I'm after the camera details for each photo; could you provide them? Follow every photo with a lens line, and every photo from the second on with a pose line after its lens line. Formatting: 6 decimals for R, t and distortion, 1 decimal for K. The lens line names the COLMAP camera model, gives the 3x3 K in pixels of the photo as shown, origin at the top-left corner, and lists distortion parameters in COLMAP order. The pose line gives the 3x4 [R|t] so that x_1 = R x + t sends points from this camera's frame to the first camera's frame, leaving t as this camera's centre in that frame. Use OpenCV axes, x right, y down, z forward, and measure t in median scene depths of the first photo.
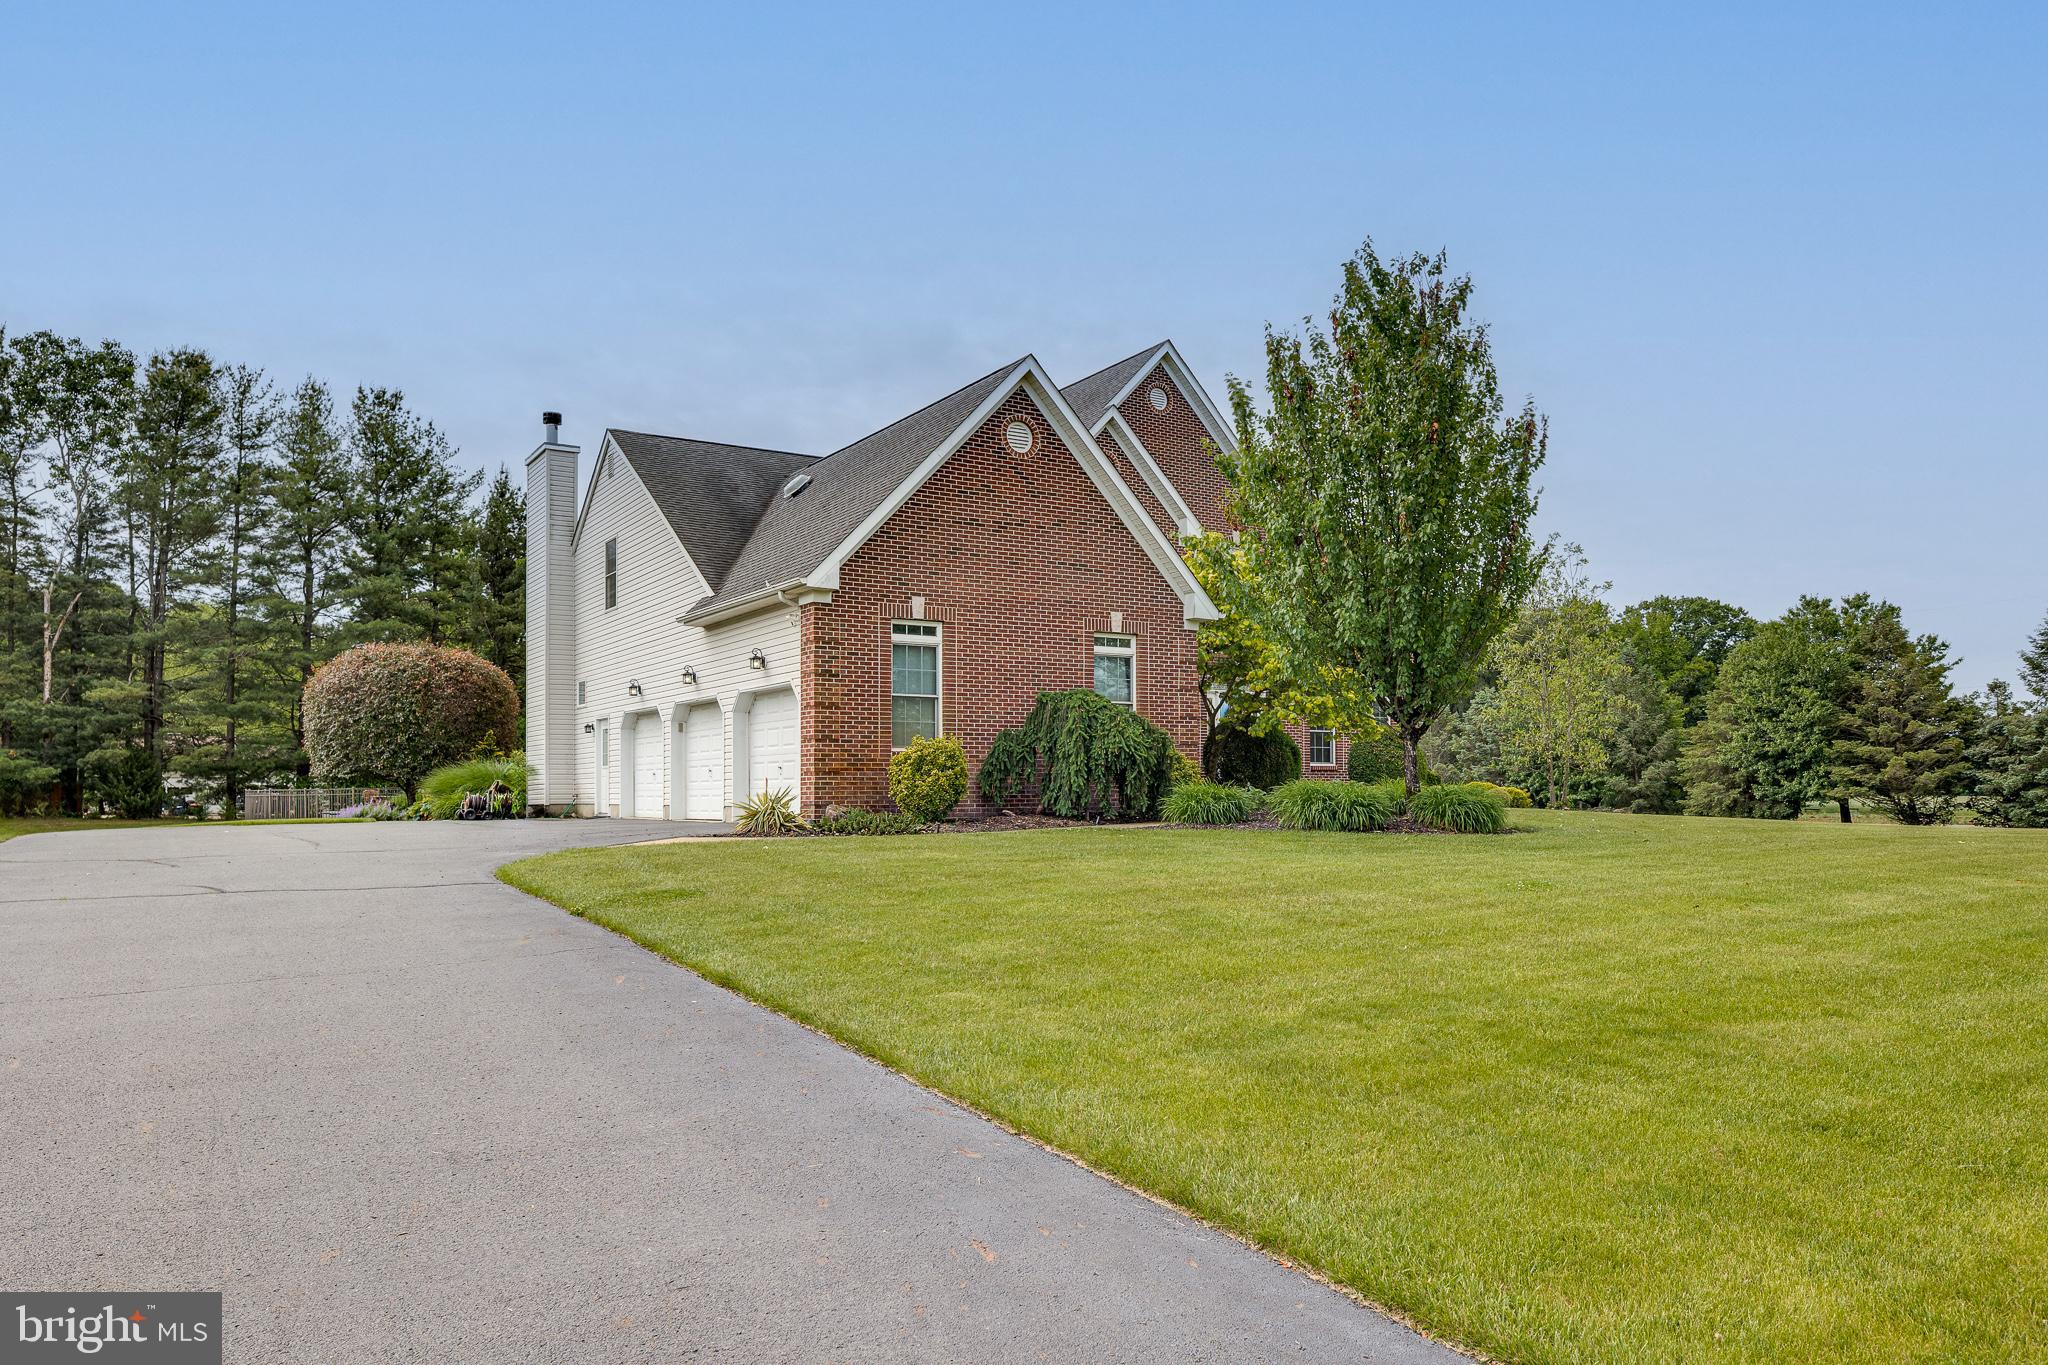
lens RADIAL K [[1379.2, 0, 1018.2], [0, 1379.2, 686.6], [0, 0, 1]] dist [-0.004232, -0.002317]
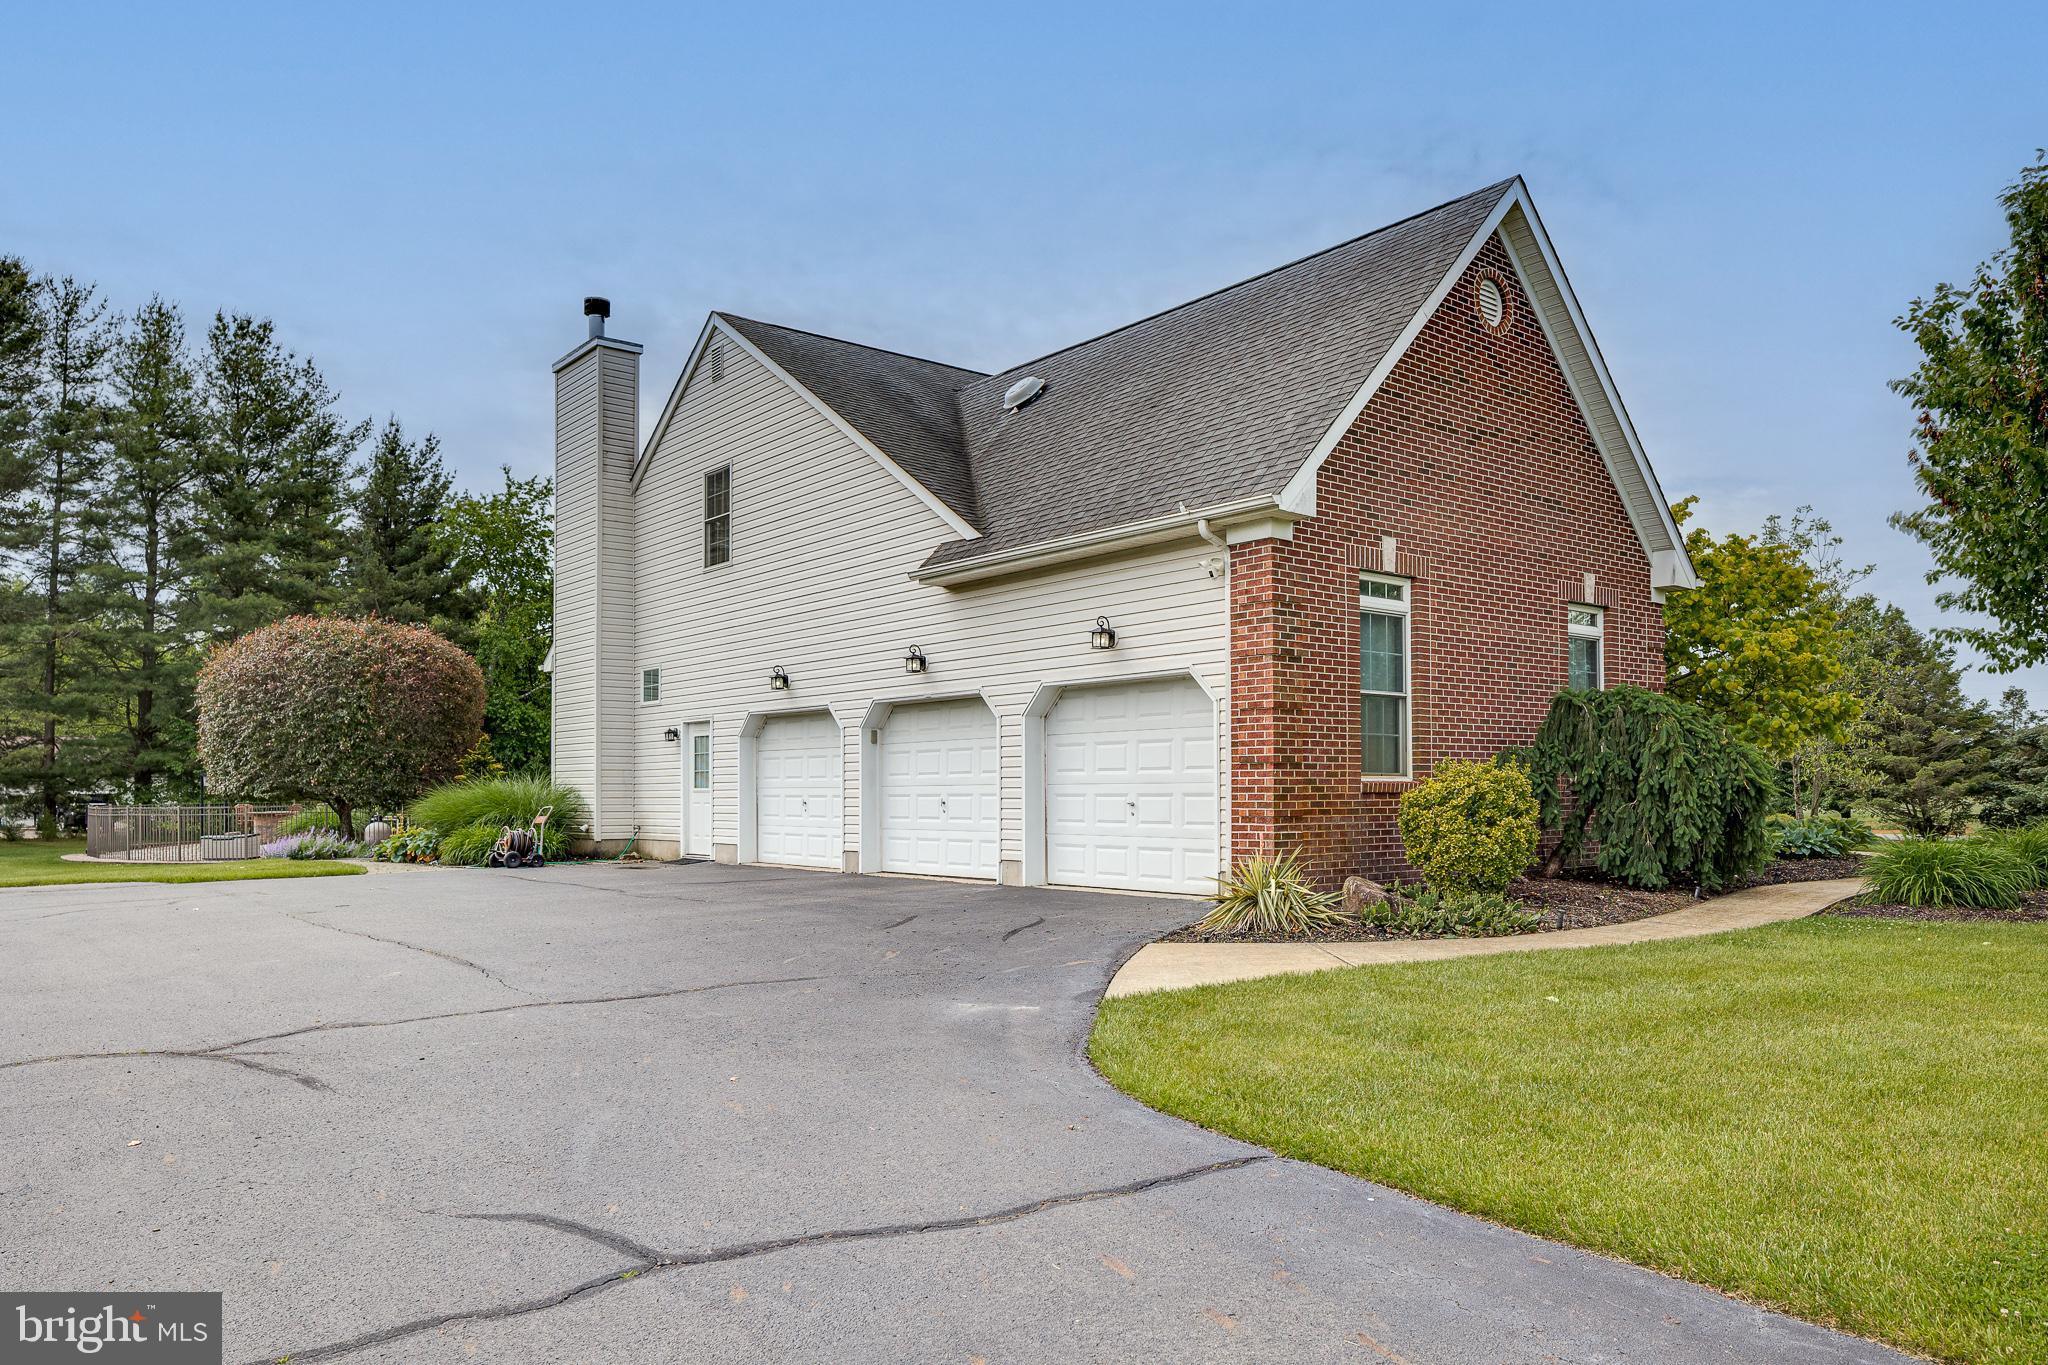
lens RADIAL K [[1379.2, 0, 1025.4], [0, 1379.2, 688.3], [0, 0, 1]] dist [-0.004232, -0.002317]
pose [[0.992407, 0.009912, 0.122598, -0.175263], [-0.010105, 0.999948, 0.000949, 0.002997], [-0.122583, -0.002181, 0.992456, 0.218521]]
